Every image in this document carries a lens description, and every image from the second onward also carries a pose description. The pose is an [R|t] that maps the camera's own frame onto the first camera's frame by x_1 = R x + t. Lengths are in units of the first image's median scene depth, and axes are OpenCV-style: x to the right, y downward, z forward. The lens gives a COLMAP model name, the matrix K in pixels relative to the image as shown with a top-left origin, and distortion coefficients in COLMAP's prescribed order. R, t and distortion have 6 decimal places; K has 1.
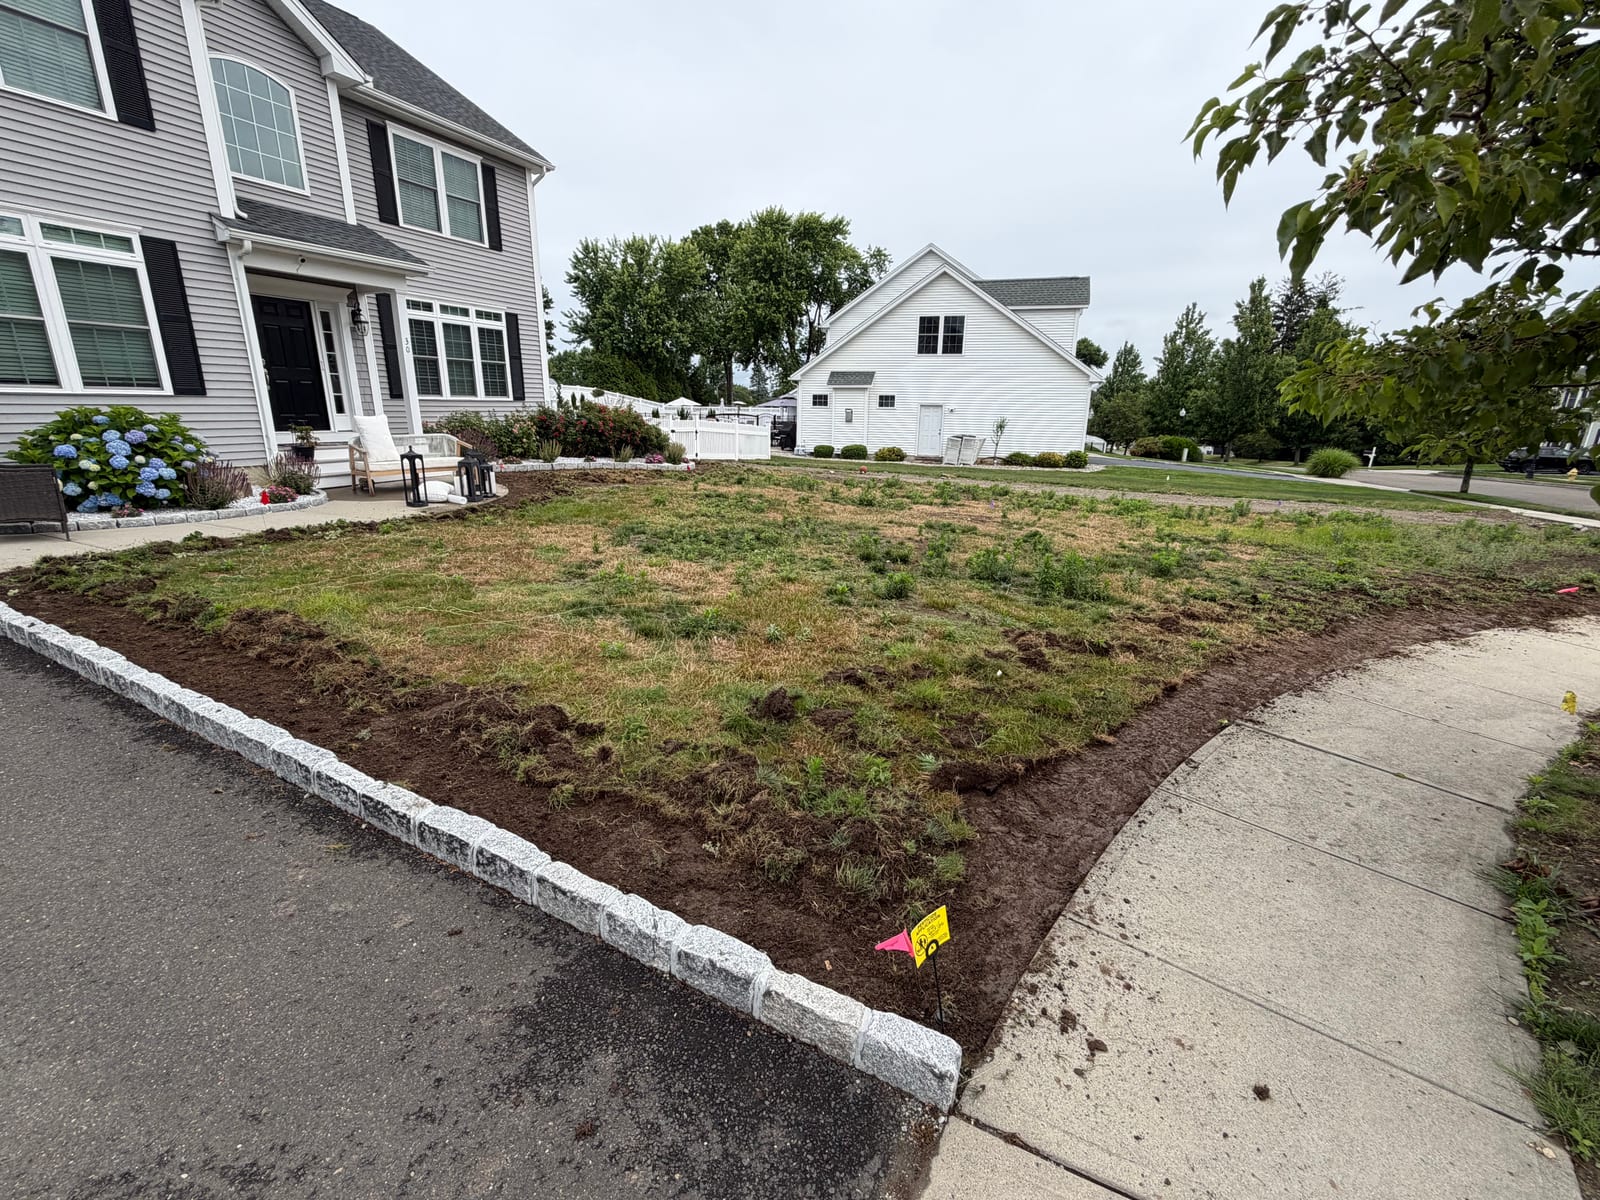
lens RADIAL K [[685.8, 0, 800.0], [0, 685.8, 600.0], [0, 0, 1]] dist [-0.001294, -0.000217]
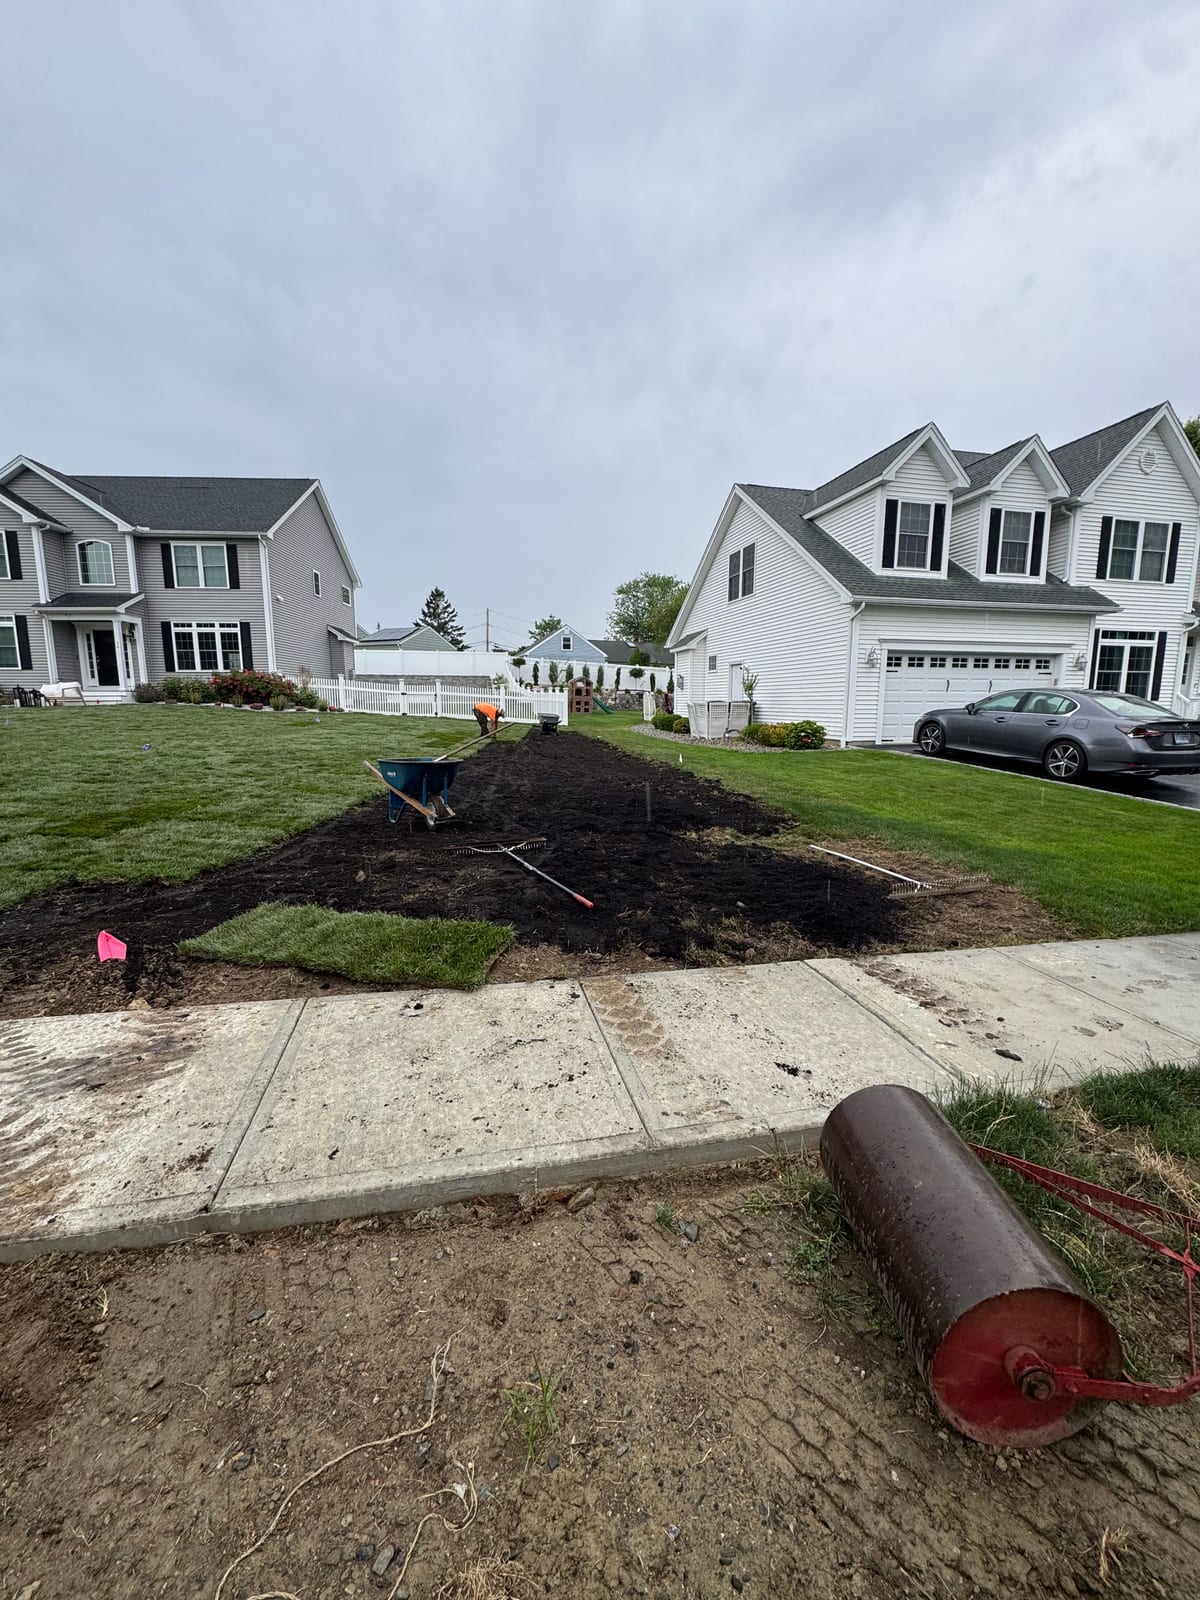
lens RADIAL K [[636.5, 0, 599.9], [0, 636.5, 797.3], [0, 0, 1]] dist [-0.004495, -0.000123]
pose [[0.478842, 0.110379, -0.870934, 1.443021], [-0.231969, 0.972714, -0.004259, -0.195148], [0.846700, 0.204069, 0.491381, 1.071665]]
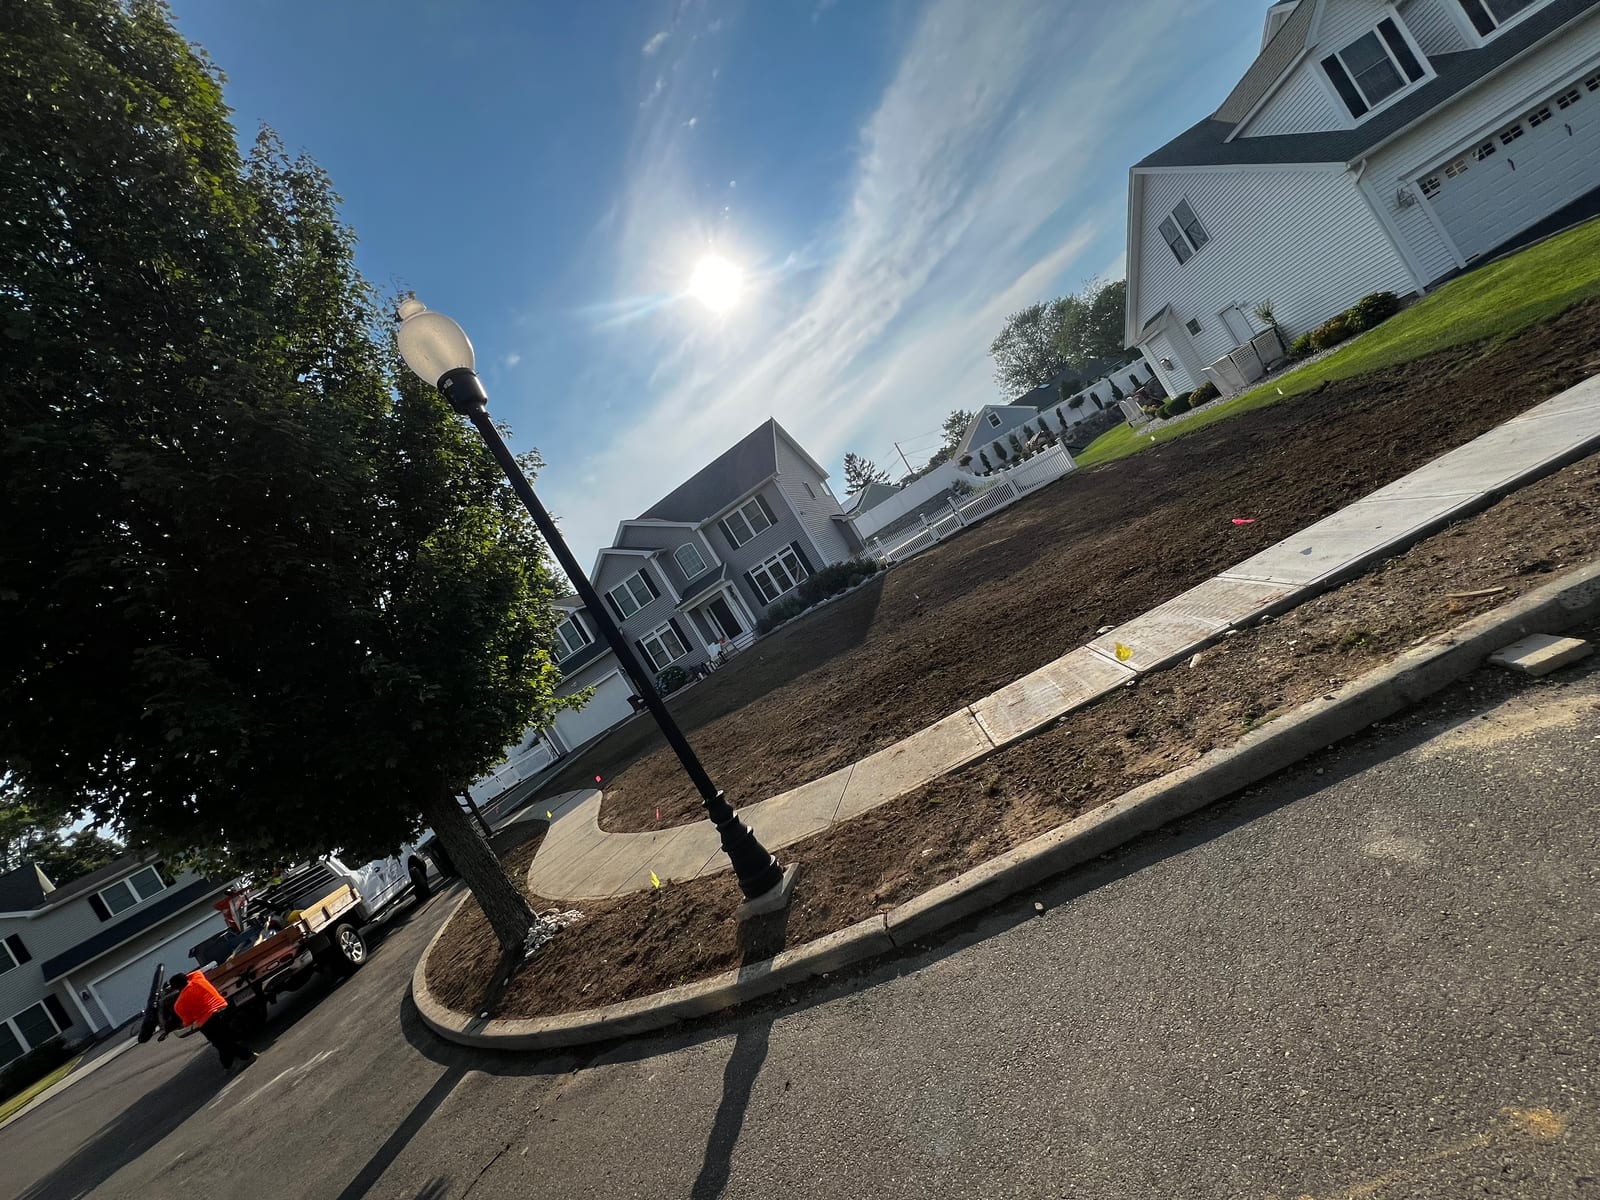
lens RADIAL K [[635.2, 0, 797.8], [0, 635.2, 602.7], [0, 0, 1]] dist [-0.002039, -0.000238]
pose [[0.095872, -0.080072, -0.992168, 1.562056], [0.275739, 0.959888, -0.050823, -0.131686], [0.956440, -0.268707, 0.114105, 0.742991]]
